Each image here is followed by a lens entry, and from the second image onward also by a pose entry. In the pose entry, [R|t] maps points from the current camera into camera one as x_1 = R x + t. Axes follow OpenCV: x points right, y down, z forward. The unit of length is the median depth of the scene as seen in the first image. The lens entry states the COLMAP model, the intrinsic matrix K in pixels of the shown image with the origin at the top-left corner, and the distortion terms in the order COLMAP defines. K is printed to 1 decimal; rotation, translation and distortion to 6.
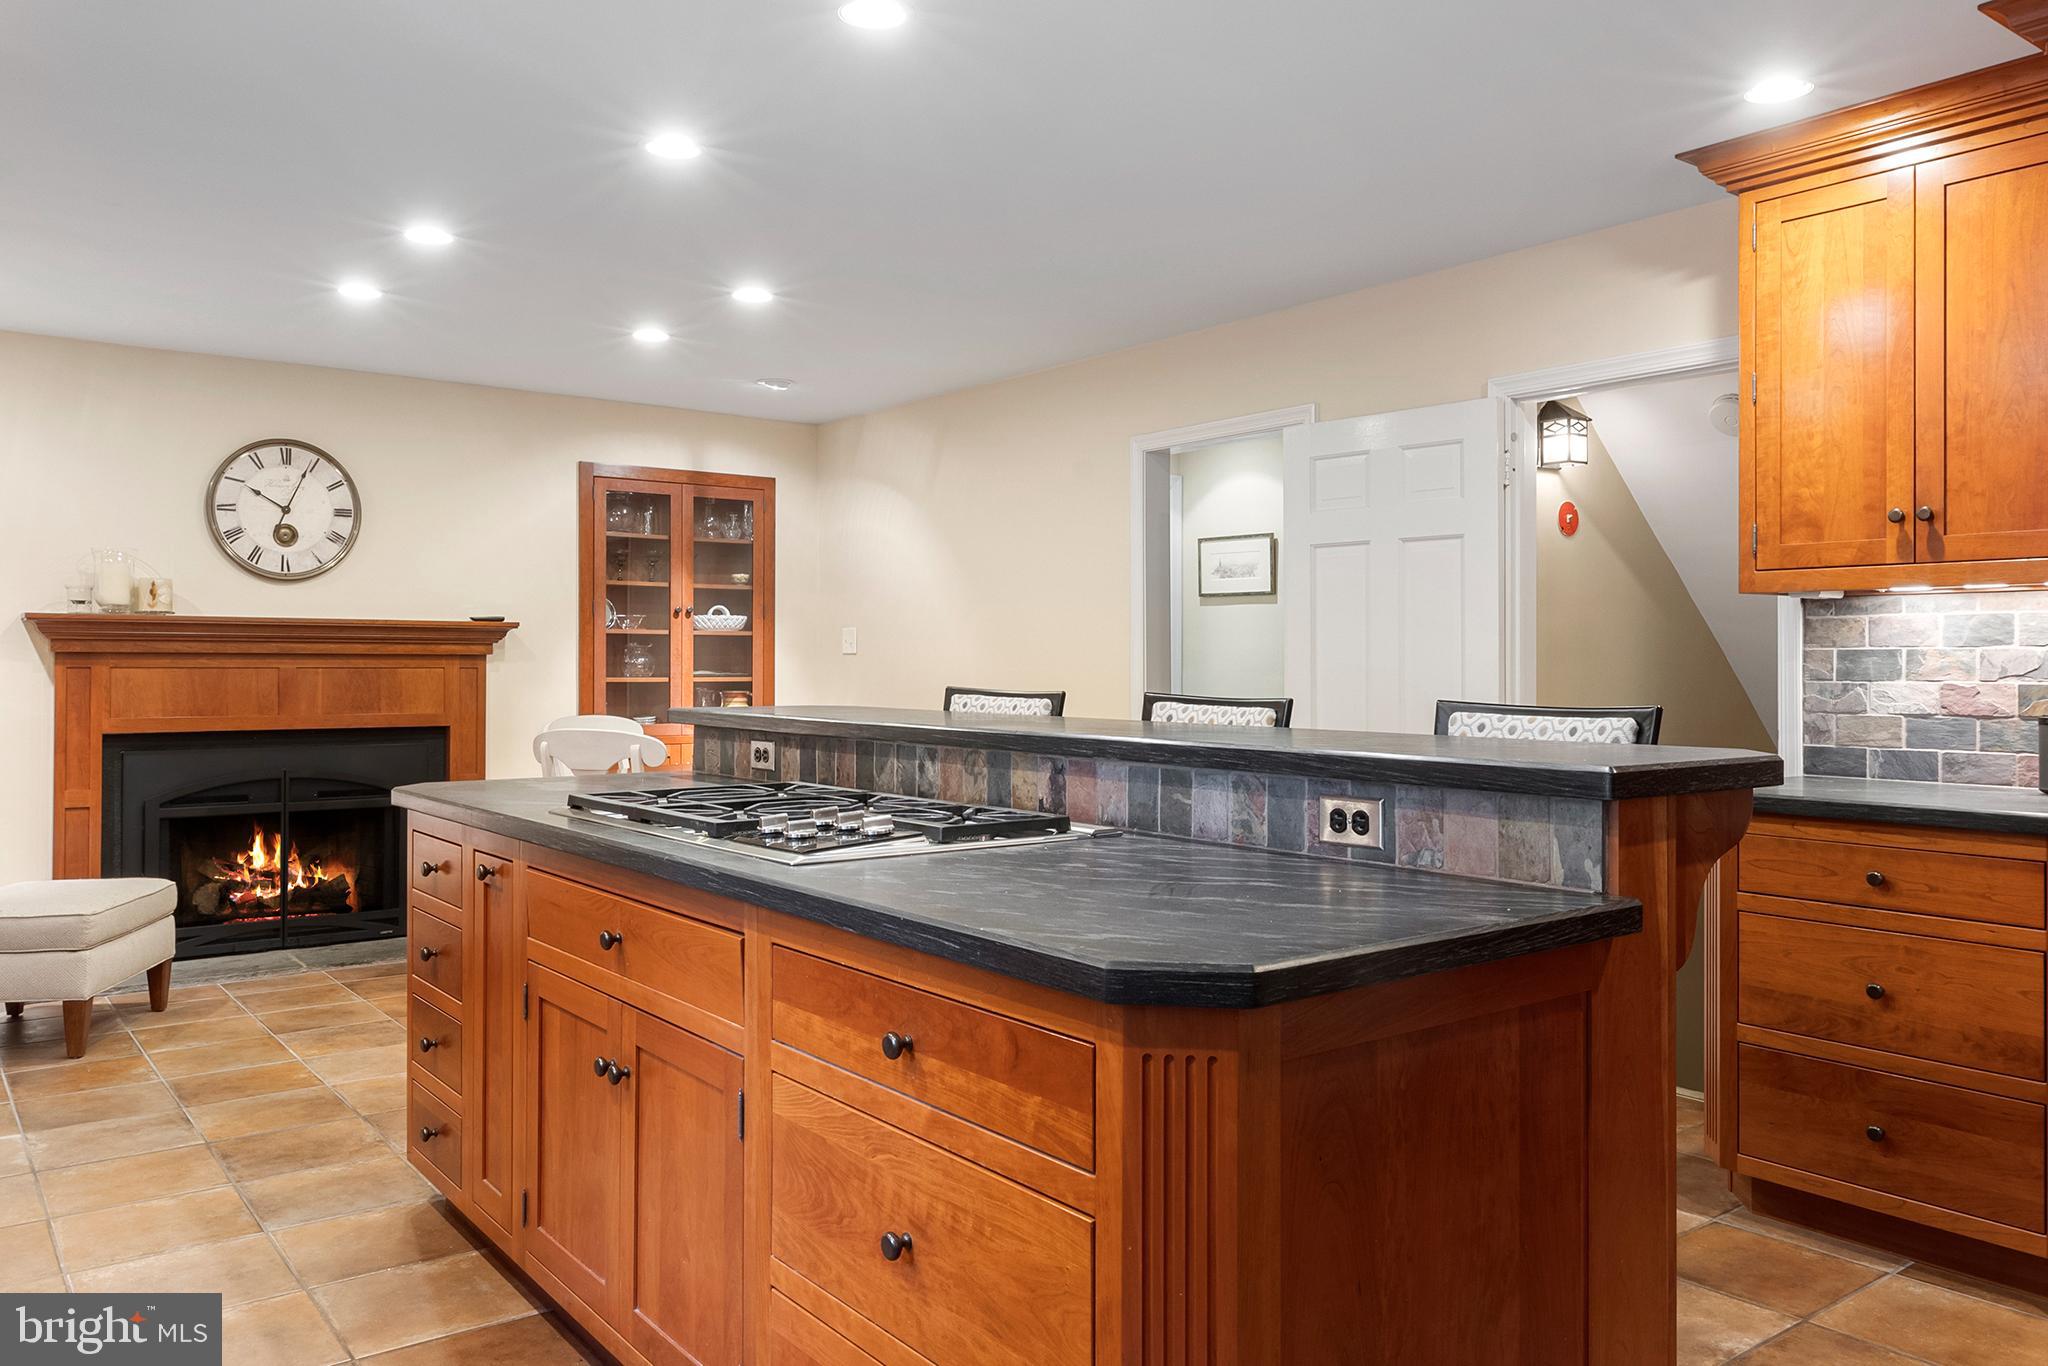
lens RADIAL K [[1506.4, 0, 1013.4], [0, 1506.4, 670.2], [0, 0, 1]] dist [0.003884, 0.007626]
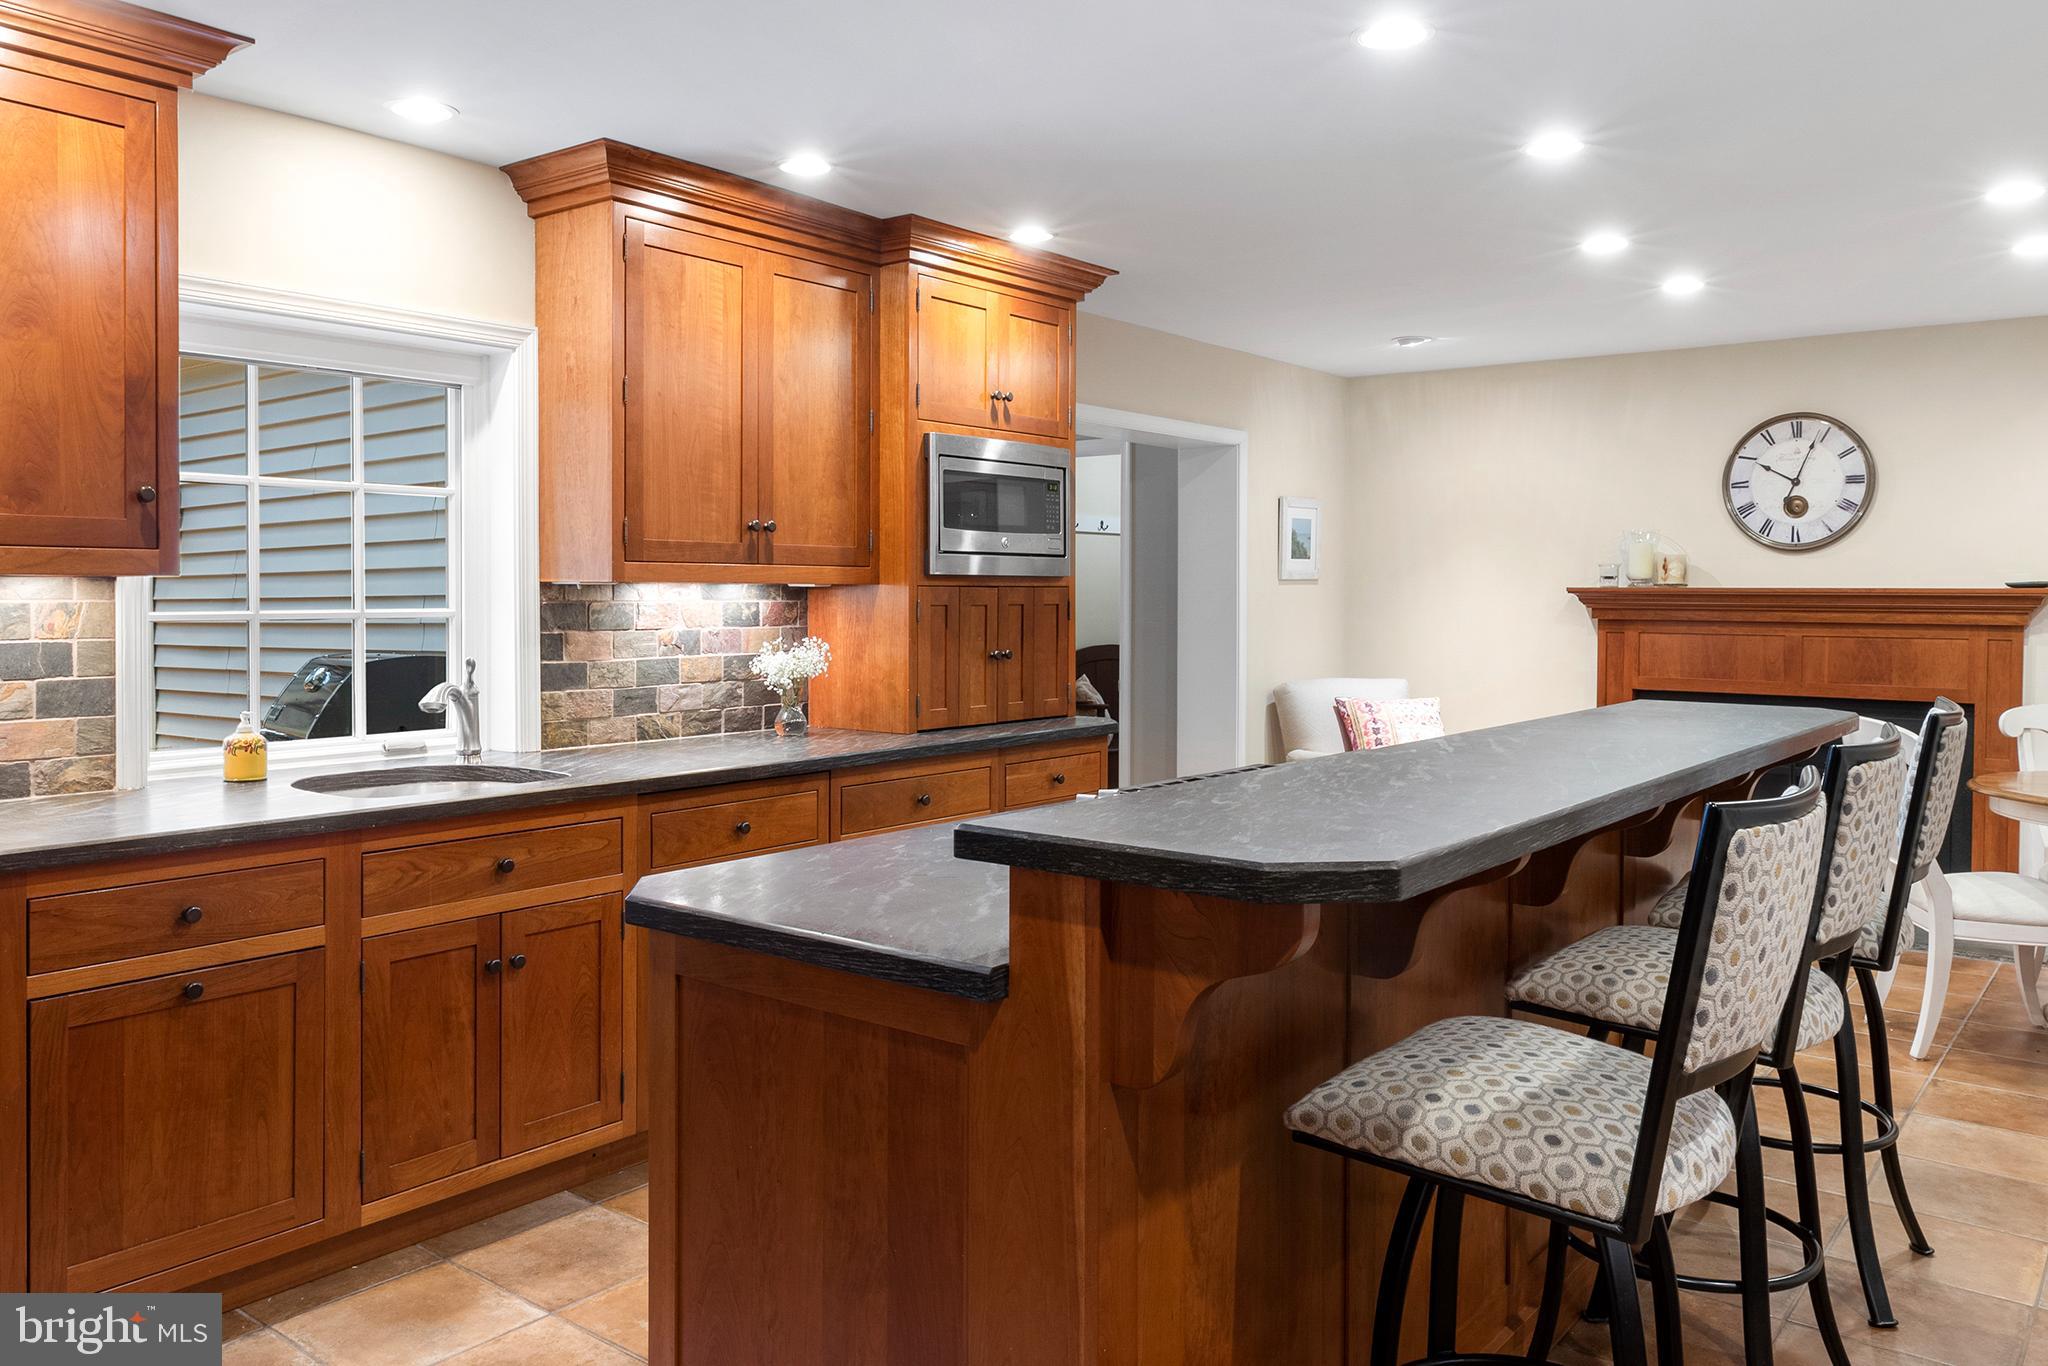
lens RADIAL K [[1506.4, 0, 1012.4], [0, 1506.4, 686.7], [0, 0, 1]] dist [0.003884, 0.007626]
pose [[0.246833, 0.059928, -0.967203, 0.389648], [-0.009319, 0.998187, 0.059469, -0.023545], [0.969013, -0.005666, 0.246944, 0.231827]]
